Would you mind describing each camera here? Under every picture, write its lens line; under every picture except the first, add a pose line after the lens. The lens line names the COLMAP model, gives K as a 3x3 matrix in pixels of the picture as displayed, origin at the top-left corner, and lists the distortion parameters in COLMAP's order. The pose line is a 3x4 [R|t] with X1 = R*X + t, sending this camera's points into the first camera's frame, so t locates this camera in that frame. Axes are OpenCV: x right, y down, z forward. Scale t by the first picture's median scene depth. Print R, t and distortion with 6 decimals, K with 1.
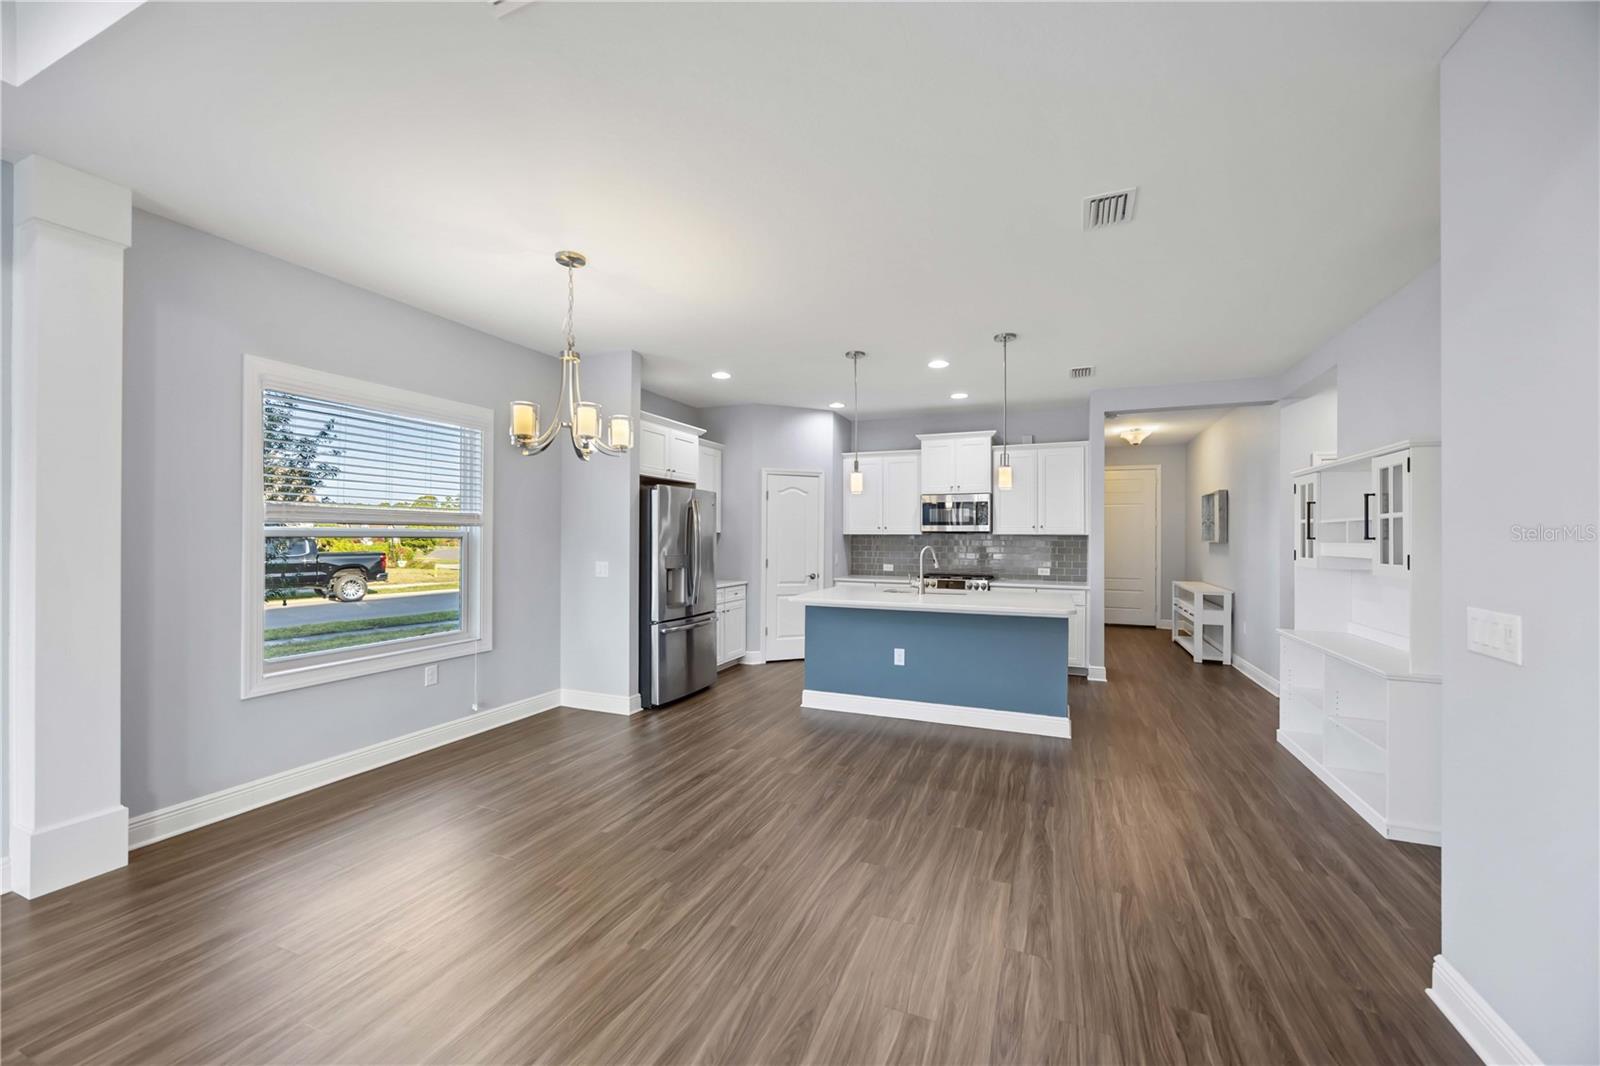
lens RADIAL K [[612.9, 0, 797.7], [0, 612.9, 533.9], [0, 0, 1]] dist [-0.000147, 0.000024]
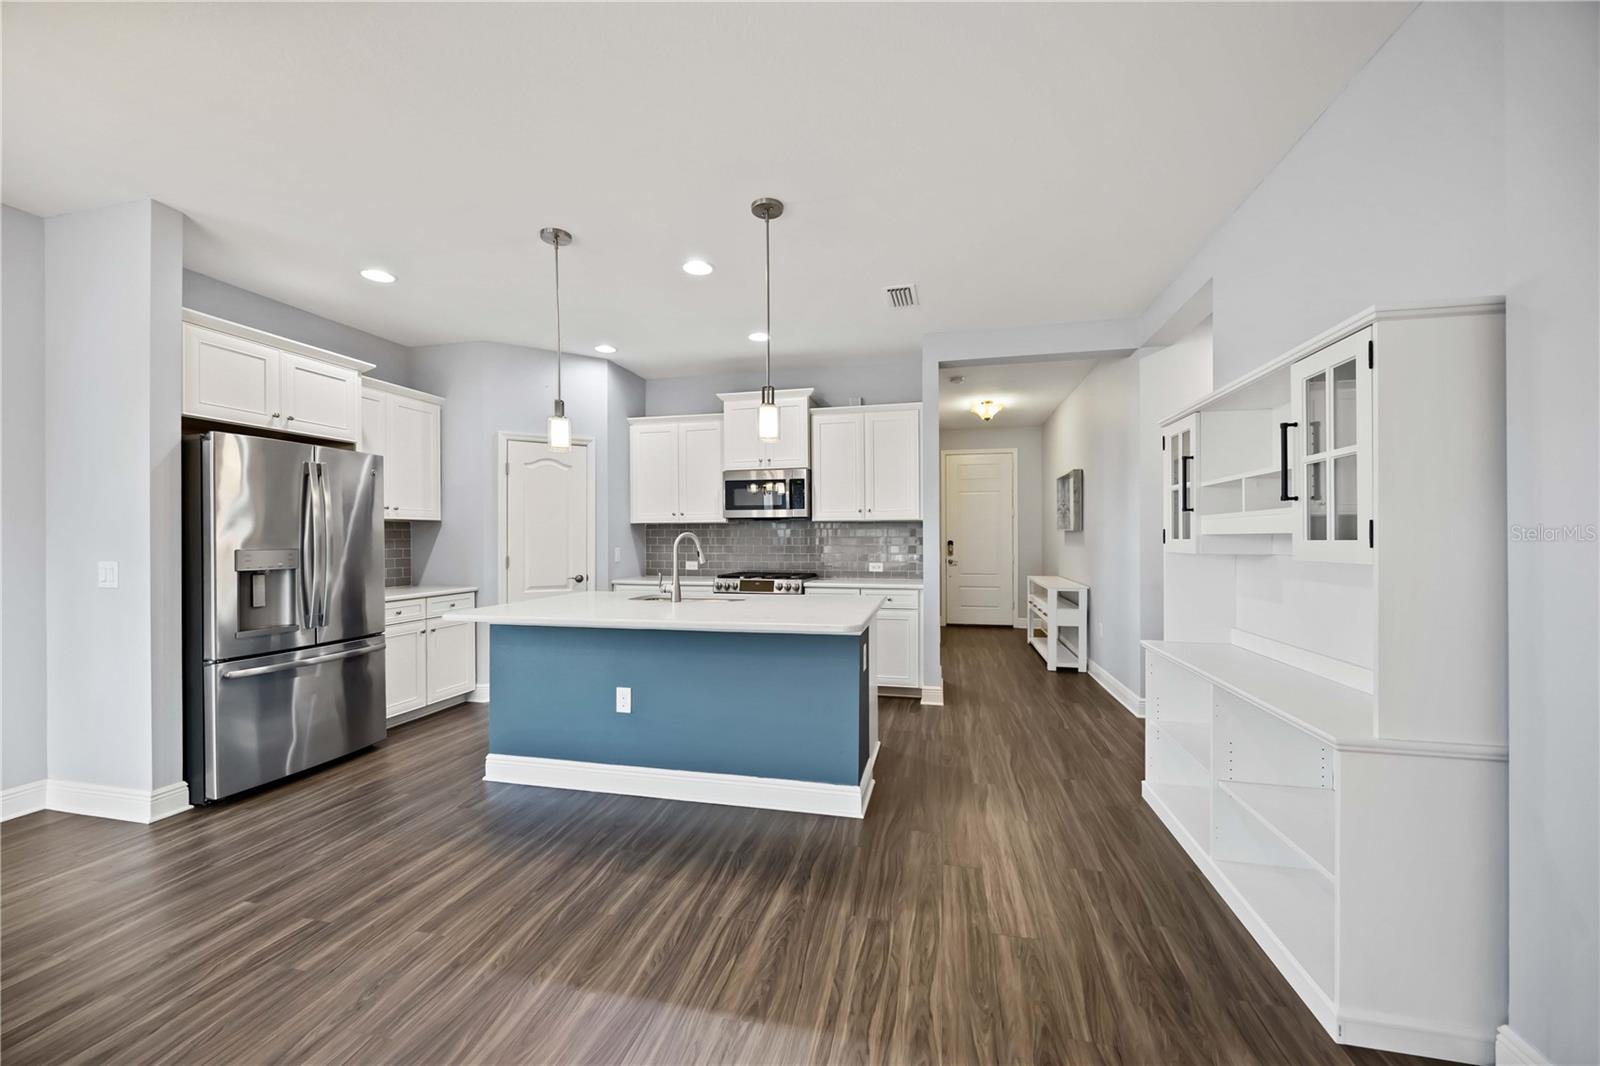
lens RADIAL K [[612.9, 0, 795.0], [0, 612.9, 538.7], [0, 0, 1]] dist [-0.000147, 0.000024]
pose [[0.986154, -0.008840, 0.165597, 0.233328], [0.007764, 0.999944, 0.007145, 0.024802], [-0.165651, -0.005761, 0.986168, 0.318441]]
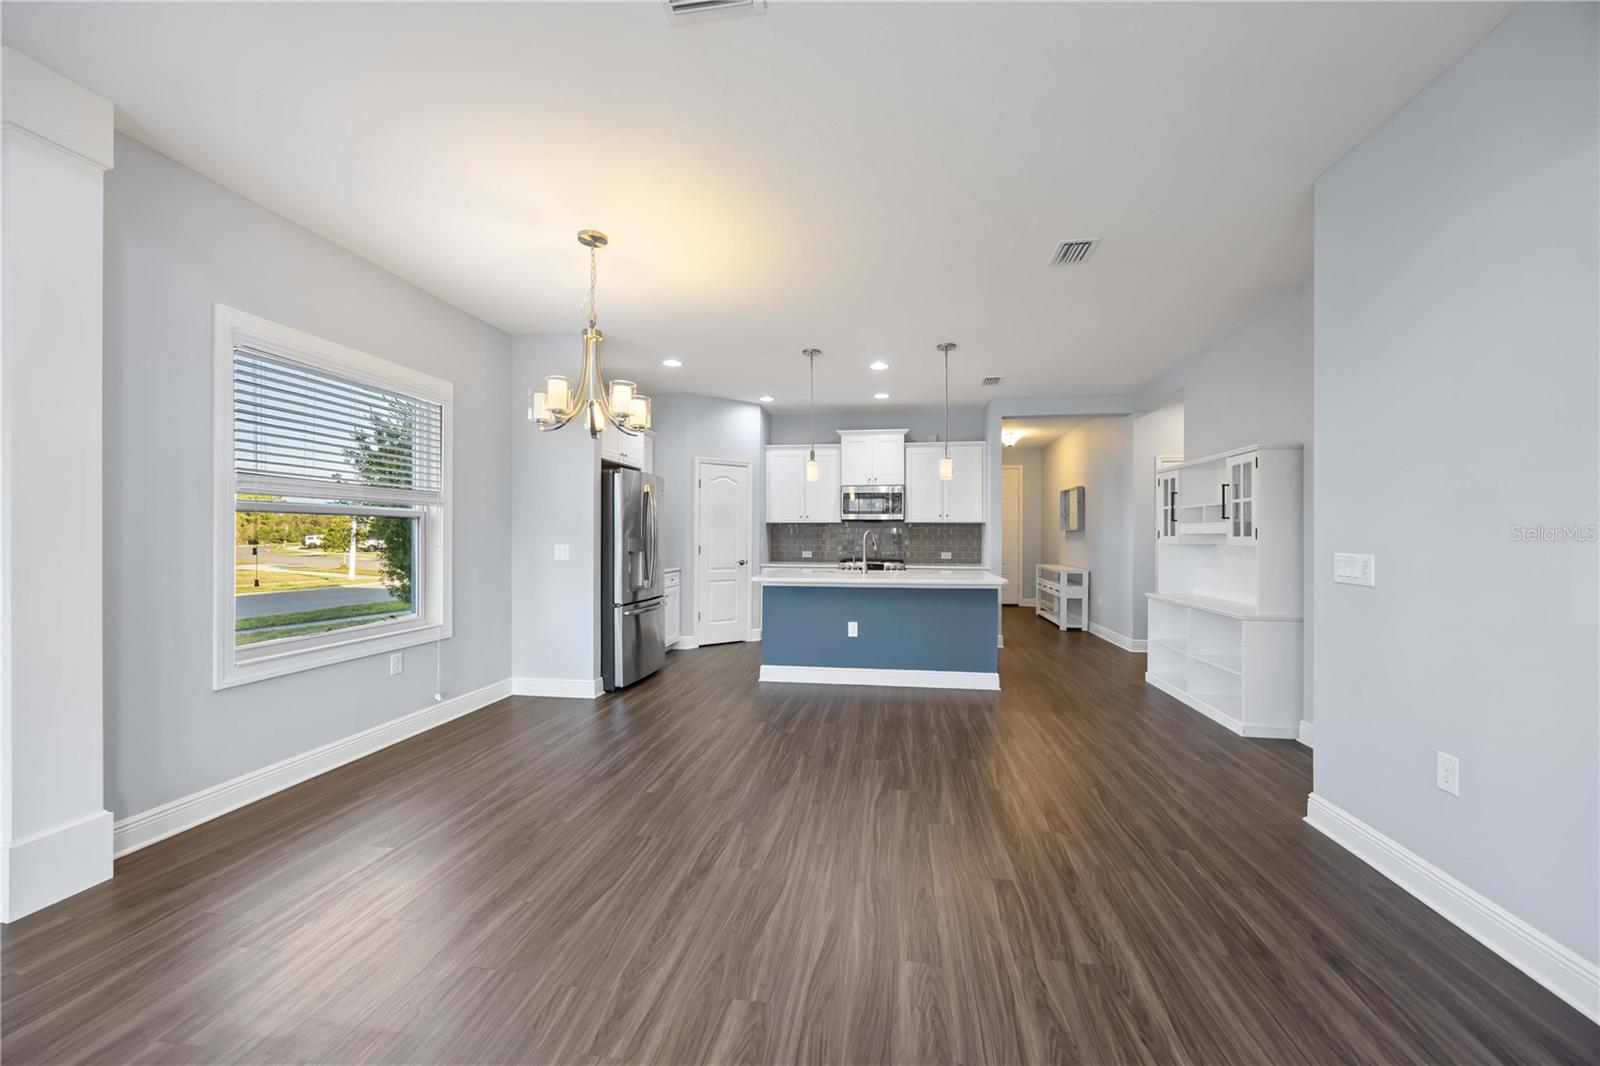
lens RADIAL K [[612.9, 0, 802.5], [0, 612.9, 533.5], [0, 0, 1]] dist [-0.000147, 0.000024]
pose [[0.969533, -0.000507, 0.244960, -0.187674], [-0.000285, 0.999995, 0.003196, 0.024161], [-0.244961, -0.003168, 0.969528, -0.046033]]
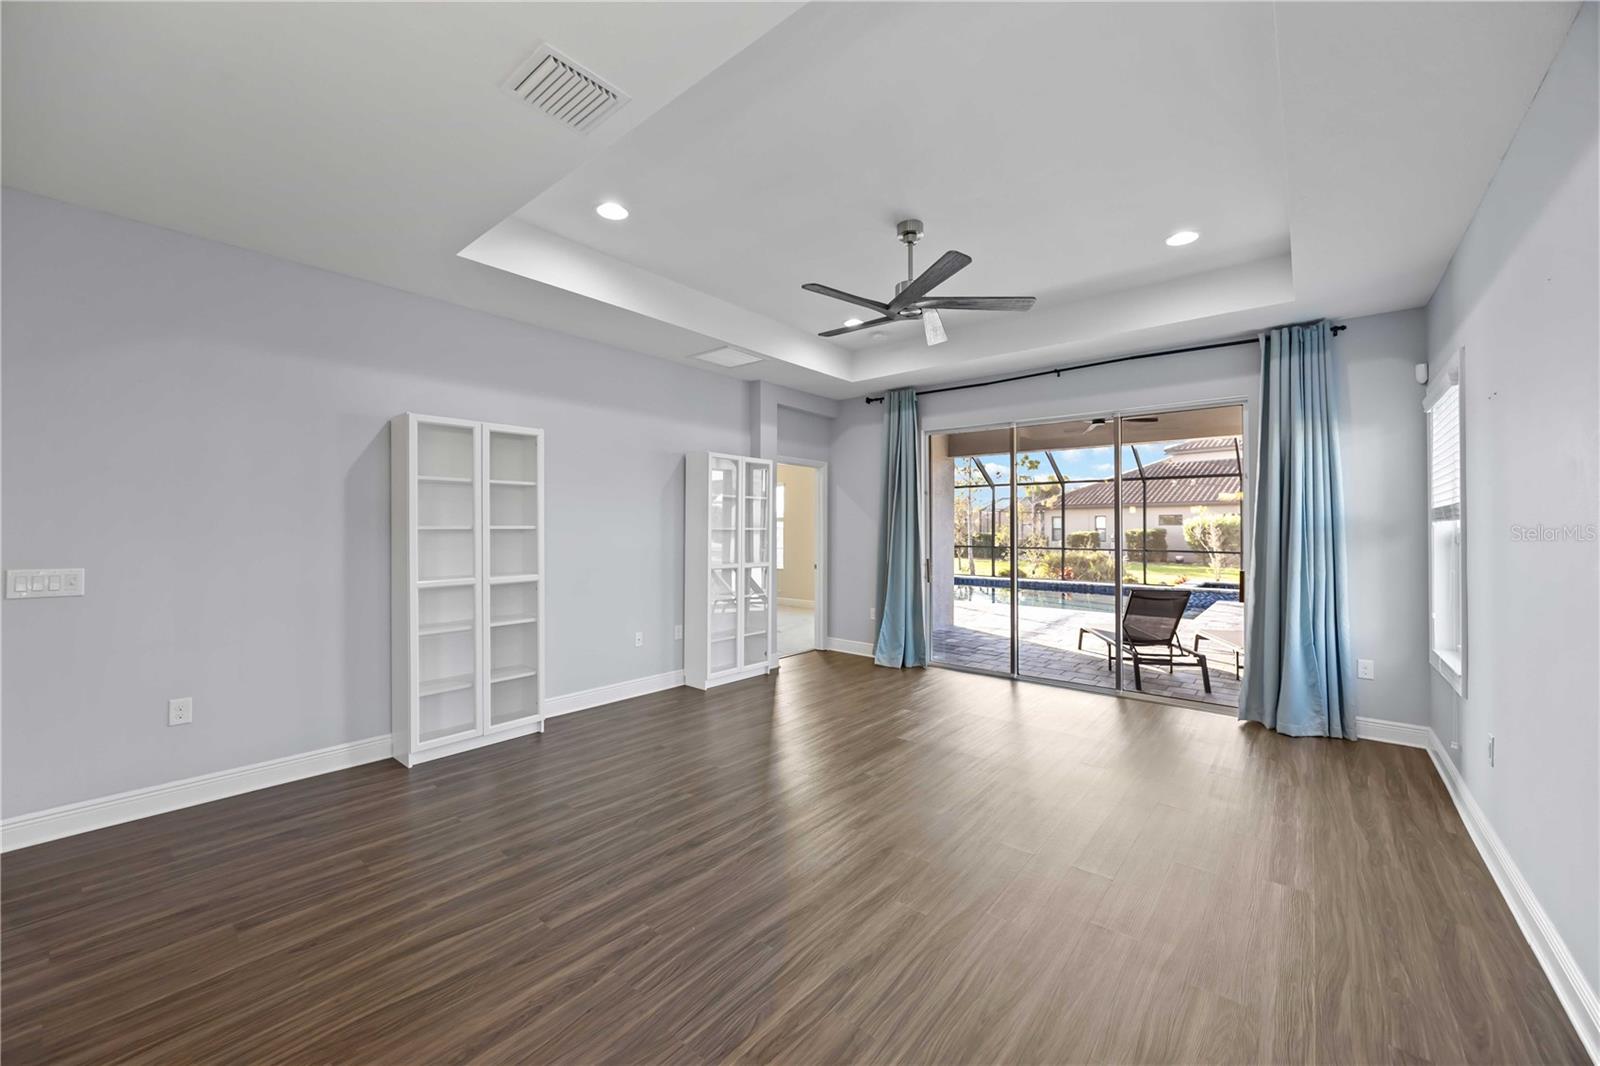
lens RADIAL K [[612.9, 0, 796.8], [0, 612.9, 528.3], [0, 0, 1]] dist [-0.000147, 0.000024]
pose [[-0.956330, -0.005998, 0.292228, -0.435123], [-0.007839, 0.999956, -0.005130, 0.001965], [-0.292184, -0.007197, -0.956335, 0.667160]]
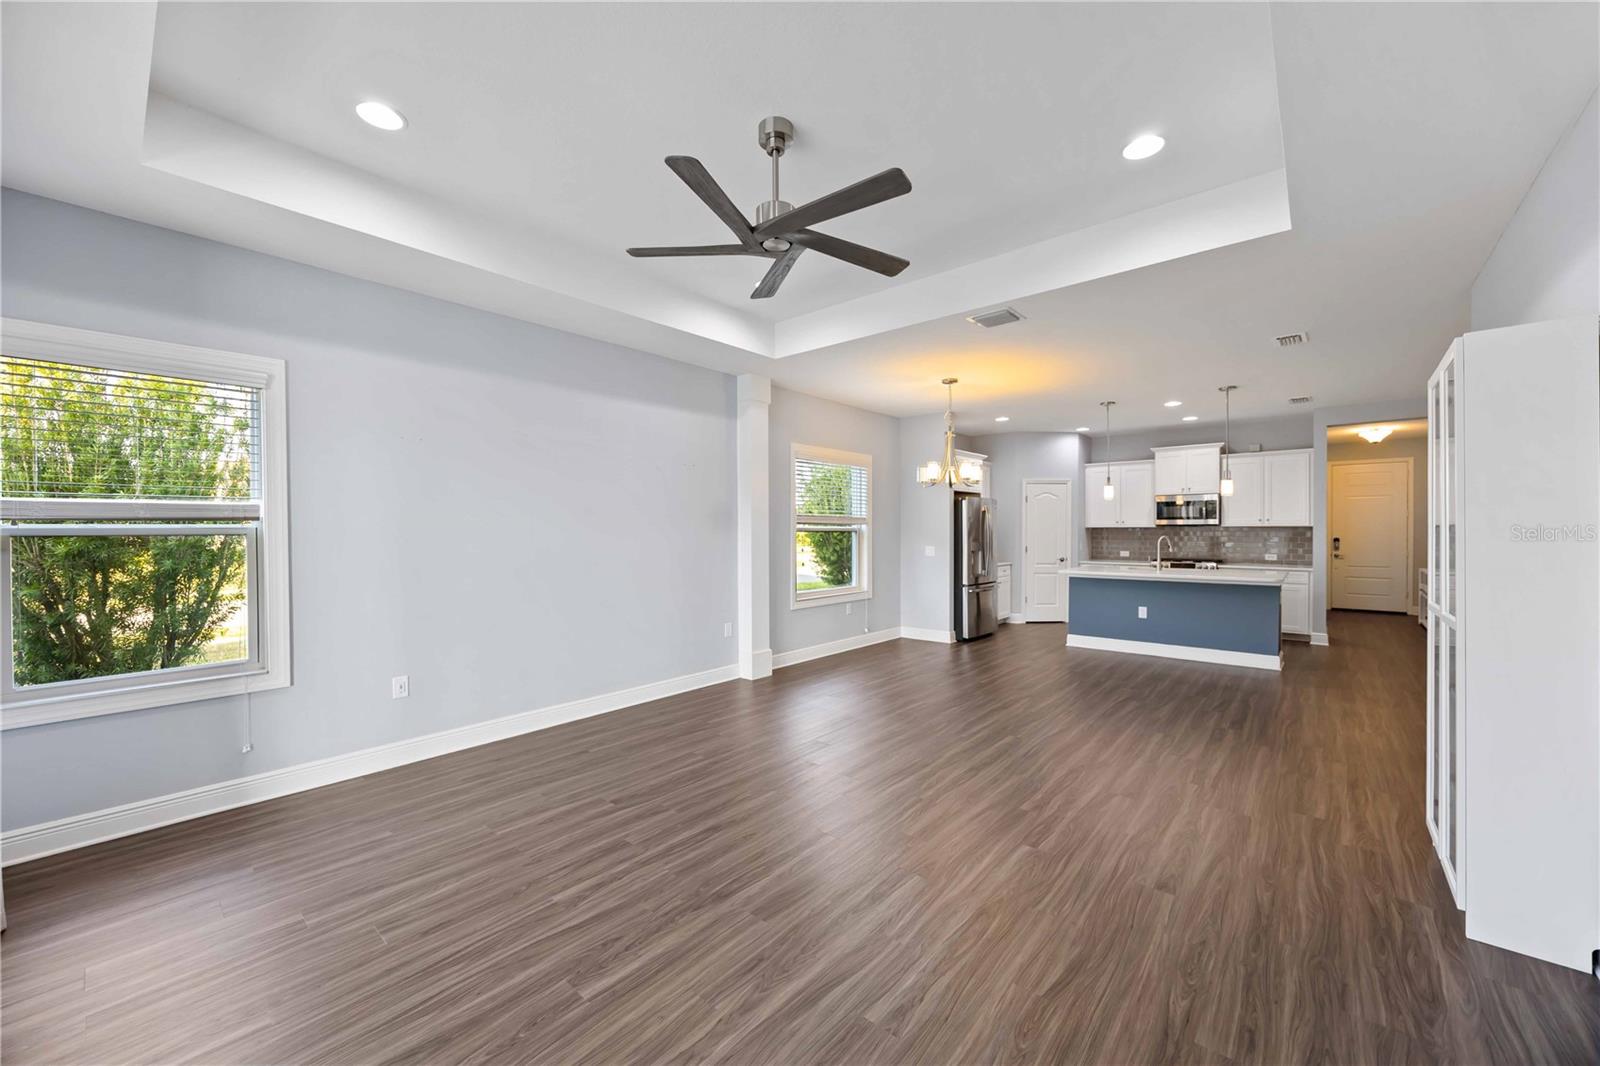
lens RADIAL K [[612.9, 0, 800.4], [0, 612.9, 535.9], [0, 0, 1]] dist [-0.000147, 0.000024]
pose [[0.952916, -0.003344, -0.303215, -0.159983], [0.007624, 0.999887, 0.012935, -0.003942], [0.303137, -0.014637, 0.952834, -0.601095]]
